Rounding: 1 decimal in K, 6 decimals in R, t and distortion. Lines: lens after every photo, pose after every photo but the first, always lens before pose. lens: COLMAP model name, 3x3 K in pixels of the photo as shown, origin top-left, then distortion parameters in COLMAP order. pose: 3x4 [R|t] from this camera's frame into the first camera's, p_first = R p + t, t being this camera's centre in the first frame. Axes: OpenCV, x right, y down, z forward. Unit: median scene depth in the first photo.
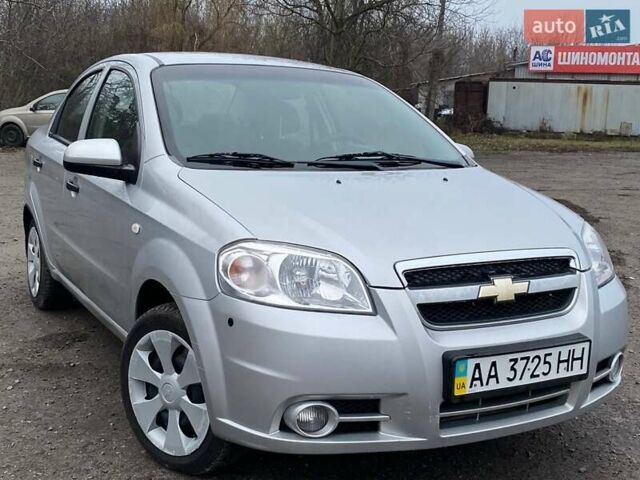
lens RADIAL K [[776.4, 0, 331.0], [0, 776.4, 254.9], [0, 0, 1]] dist [0.202295, -0.589630]
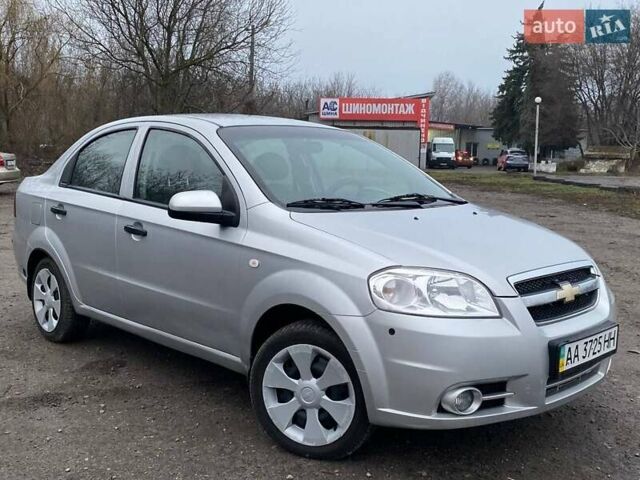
lens RADIAL K [[672.7, 0, 325.2], [0, 672.7, 250.3], [0, 0, 1]] dist [0.166060, -0.456626]
pose [[0.965609, -0.051088, 0.254931, -0.482304], [0.060182, 0.997795, -0.027995, -0.021197], [-0.252938, 0.042375, 0.966554, -0.047006]]
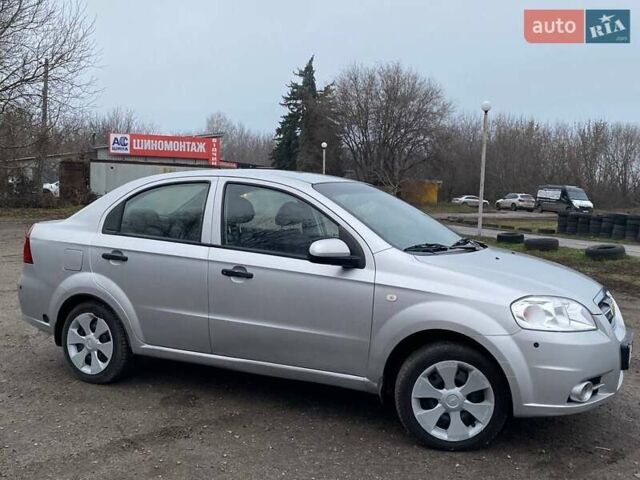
lens RADIAL K [[653.4, 0, 319.1], [0, 653.4, 251.7], [0, 0, 1]] dist [0.144014, -0.428563]
pose [[0.833537, -0.055086, 0.549711, -1.236841], [0.098243, 0.993937, -0.049365, -0.086691], [-0.543658, 0.095153, 0.833895, 0.030702]]
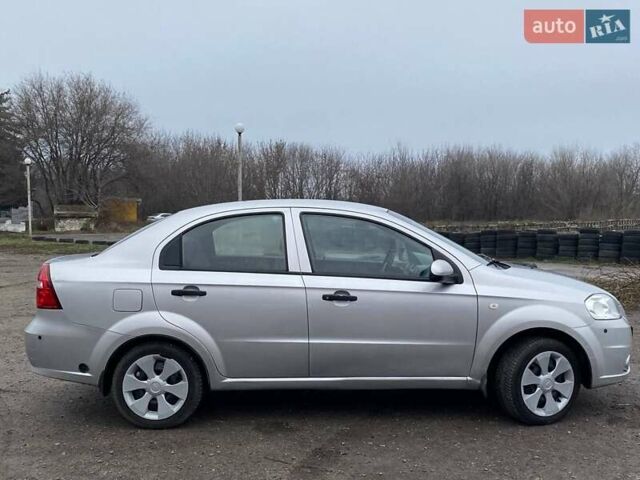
lens RADIAL K [[672.7, 0, 325.2], [0, 672.7, 250.3], [0, 0, 1]] dist [0.166060, -0.456626]
pose [[0.496868, -0.073985, 0.864667, -2.097720], [0.174313, 0.984561, -0.015923, -0.238774], [-0.850140, 0.158634, 0.502093, 0.624382]]
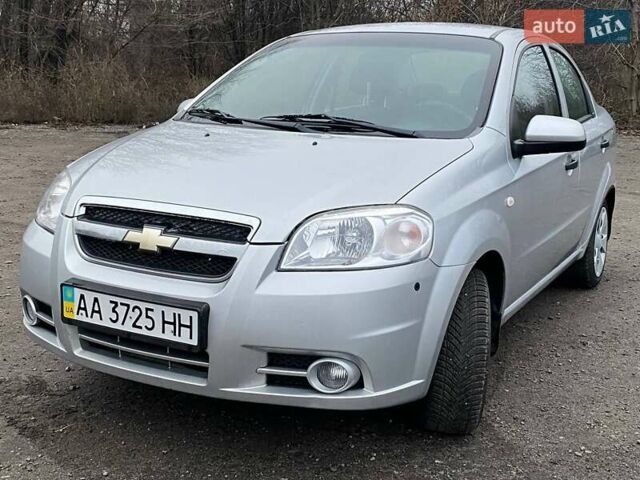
lens RADIAL K [[807.8, 0, 331.1], [0, 807.8, 239.0], [0, 0, 1]] dist [0.136302, -0.066171]
pose [[0.550444, 0.152897, -0.820752, 1.200609], [-0.166189, 0.983480, 0.071755, -0.069862], [0.818164, 0.096903, 0.566760, 0.586677]]
